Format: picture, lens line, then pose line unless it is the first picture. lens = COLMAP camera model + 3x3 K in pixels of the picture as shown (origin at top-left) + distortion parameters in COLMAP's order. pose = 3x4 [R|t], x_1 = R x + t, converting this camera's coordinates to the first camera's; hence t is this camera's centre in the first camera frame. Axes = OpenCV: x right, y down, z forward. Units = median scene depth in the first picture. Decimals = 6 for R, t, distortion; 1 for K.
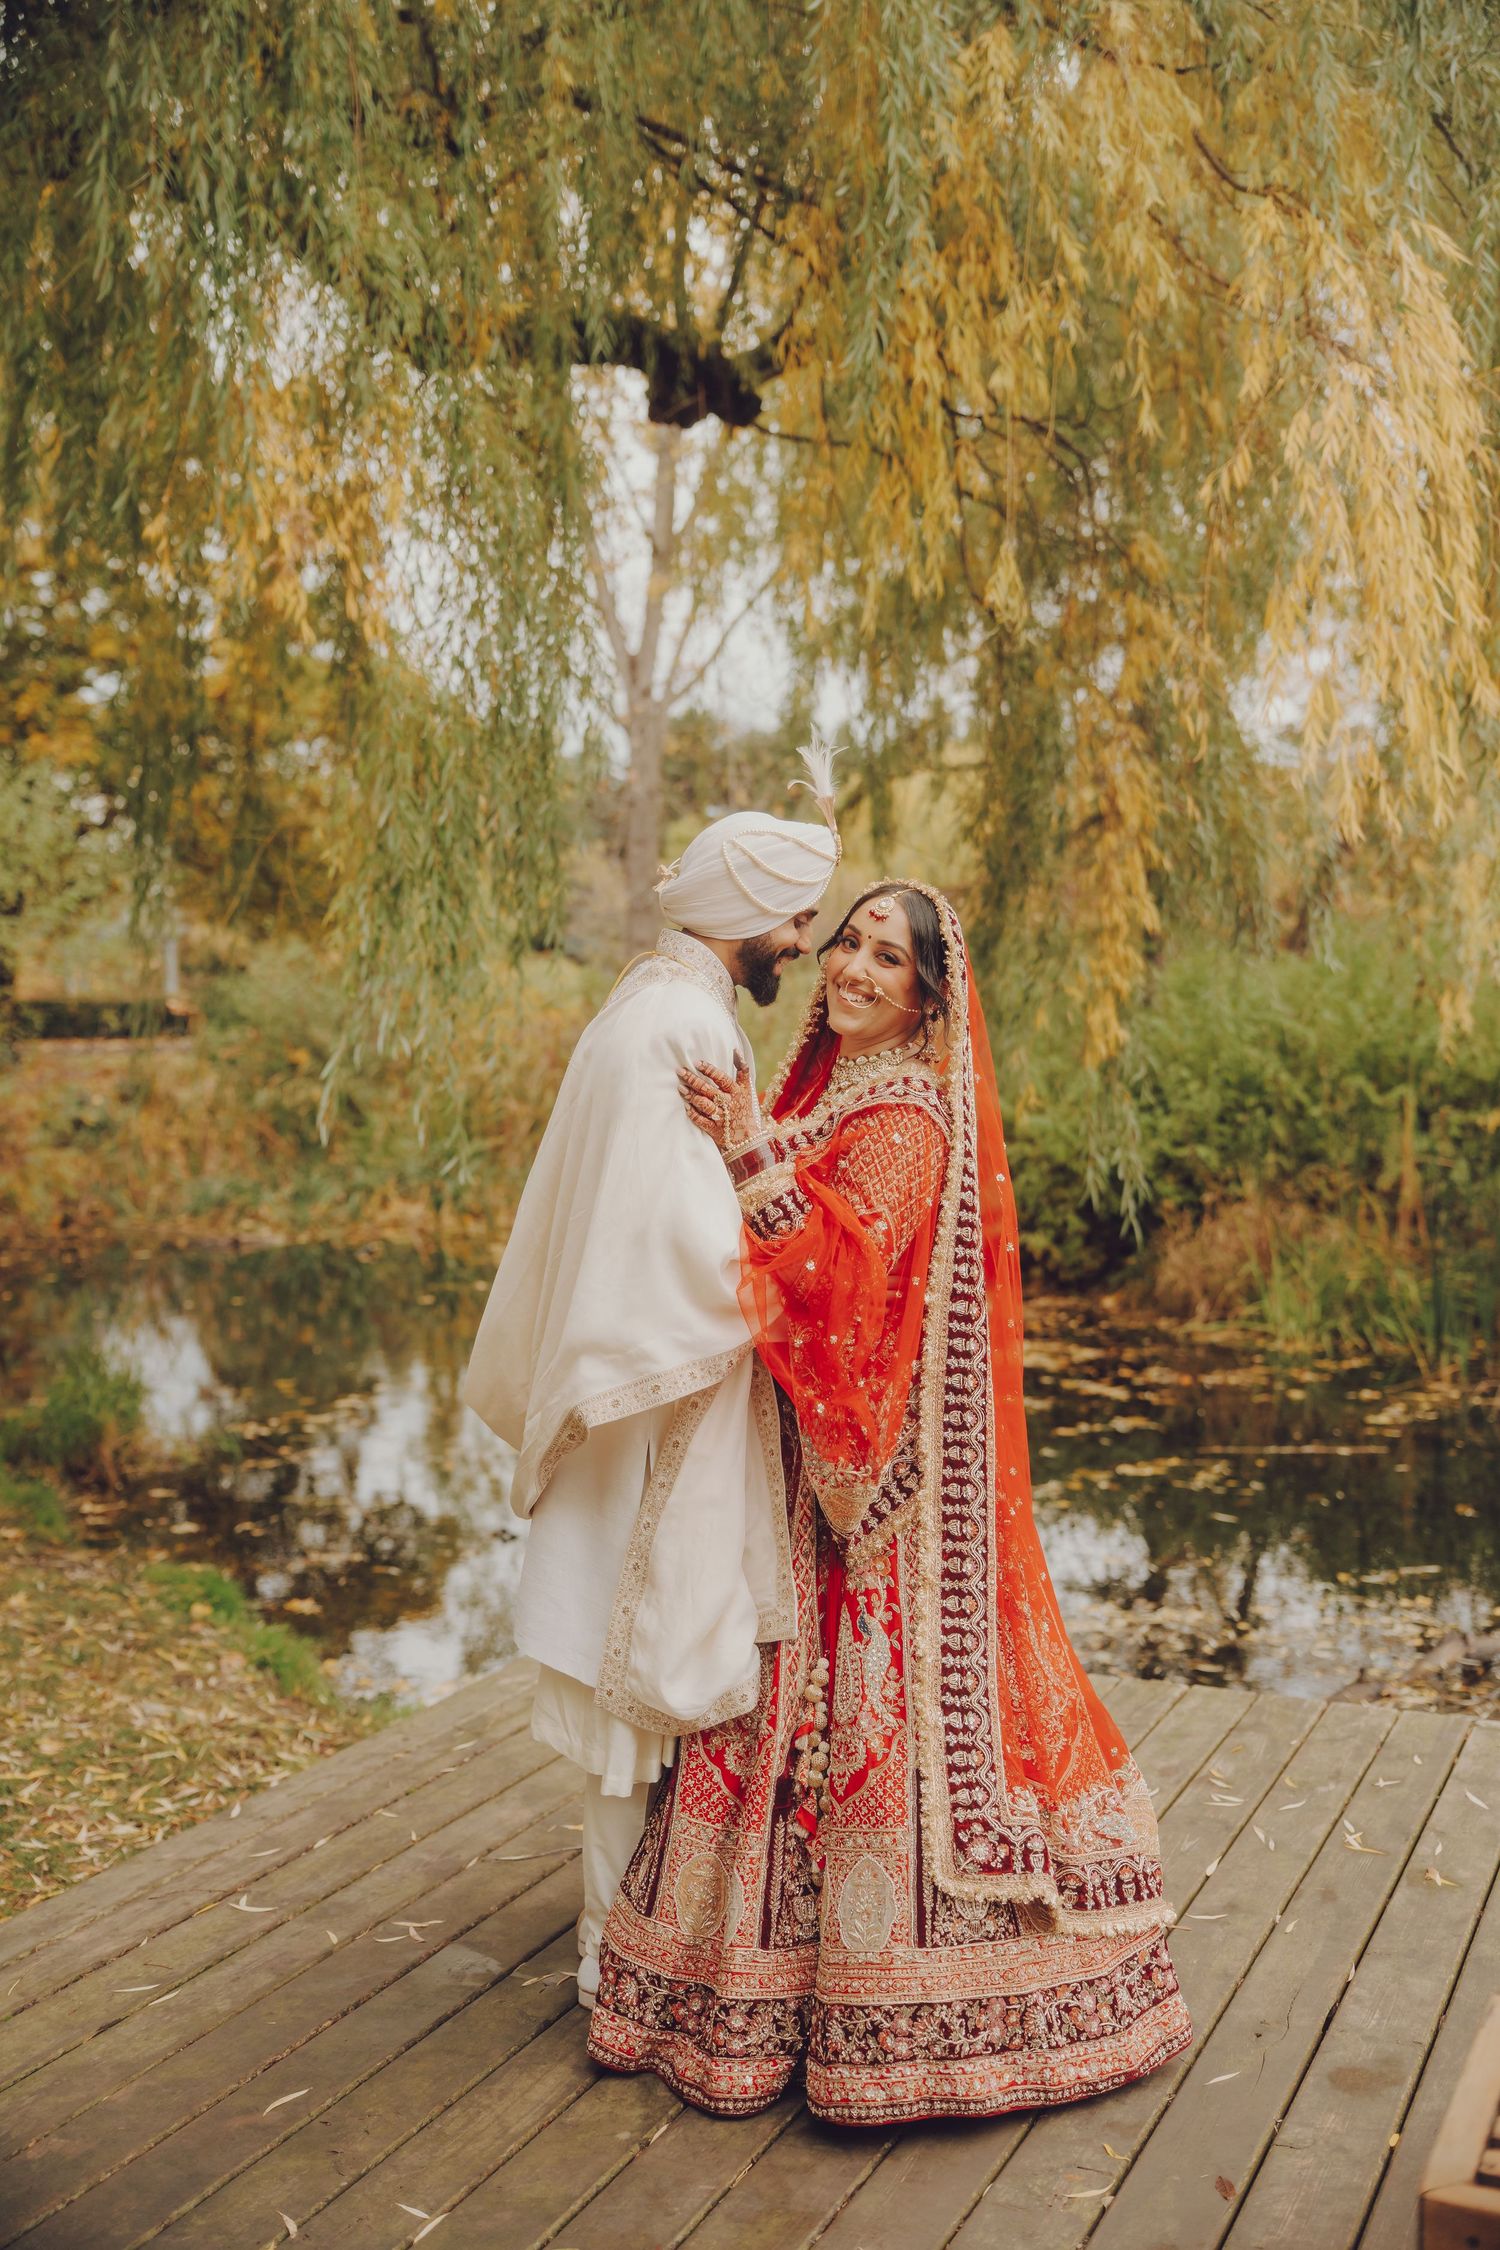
lens RADIAL K [[2261.5, 0, 750.0], [0, 2261.5, 1125.0], [0, 0, 1]] dist [-0.018438, -0.040125]
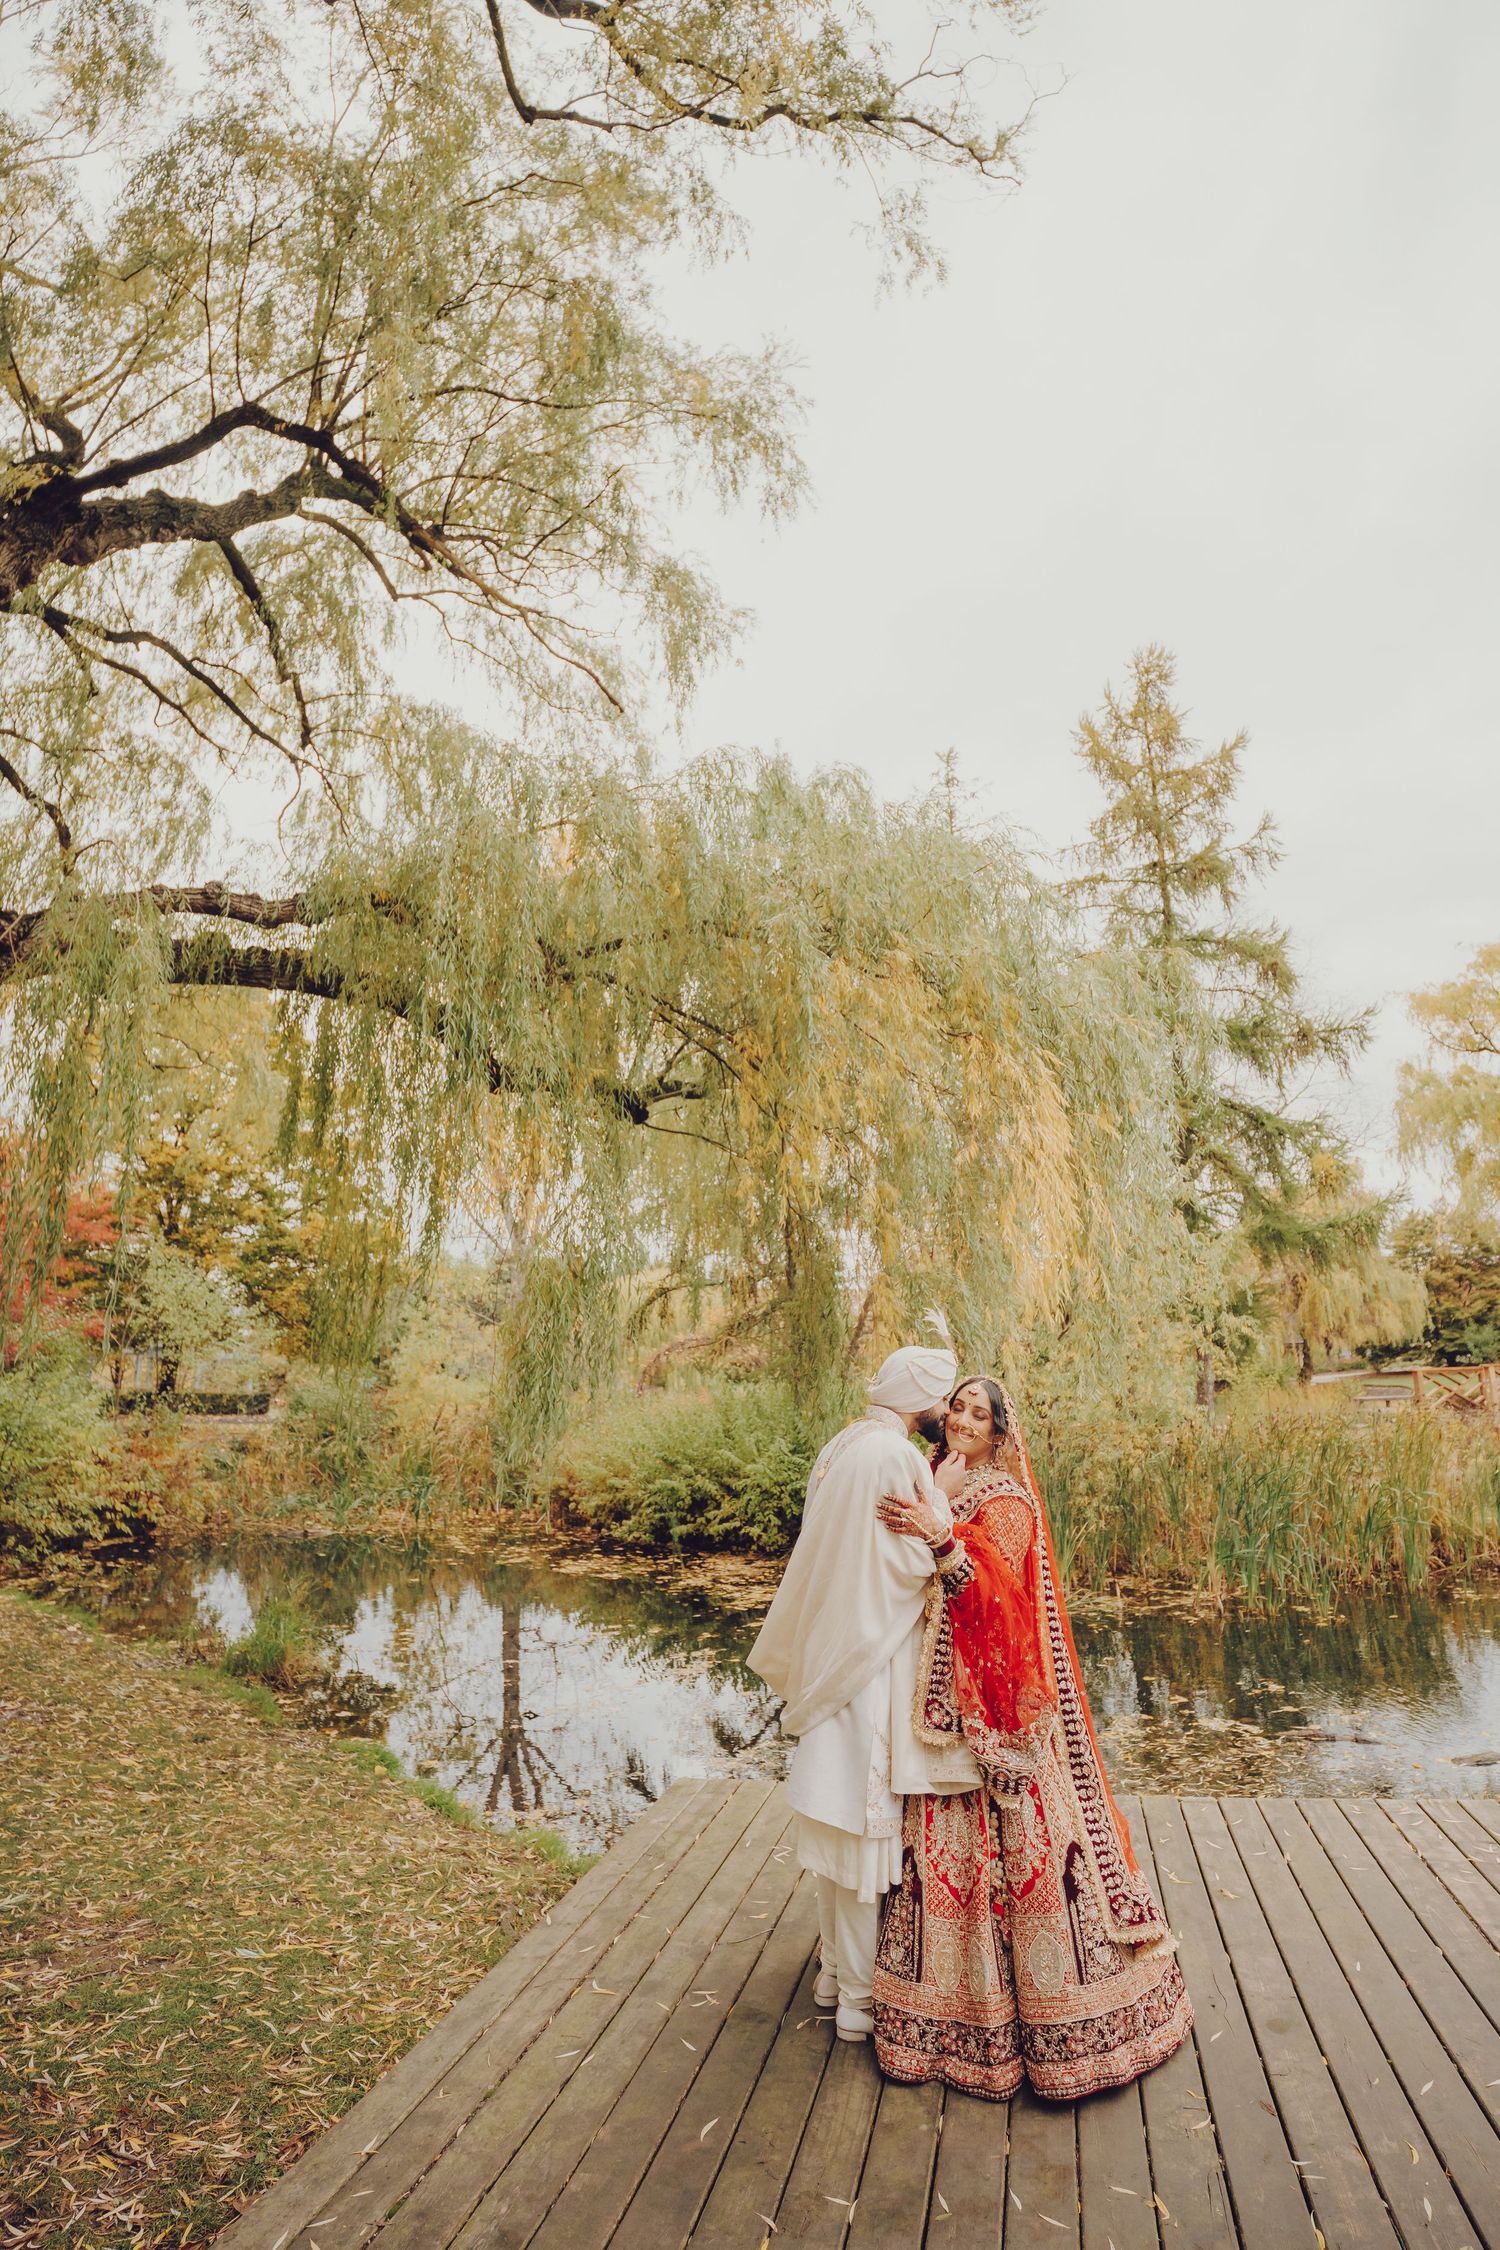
lens RADIAL K [[1107.5, 0, 750.0], [0, 1107.5, 1125.0], [0, 0, 1]] dist [-0.069373, 0.000307]
pose [[0.982168, 0.044745, 0.182602, -0.318992], [0.010402, 0.956844, -0.290417, -0.040498], [-0.187716, 0.287138, 0.939316, 0.069995]]
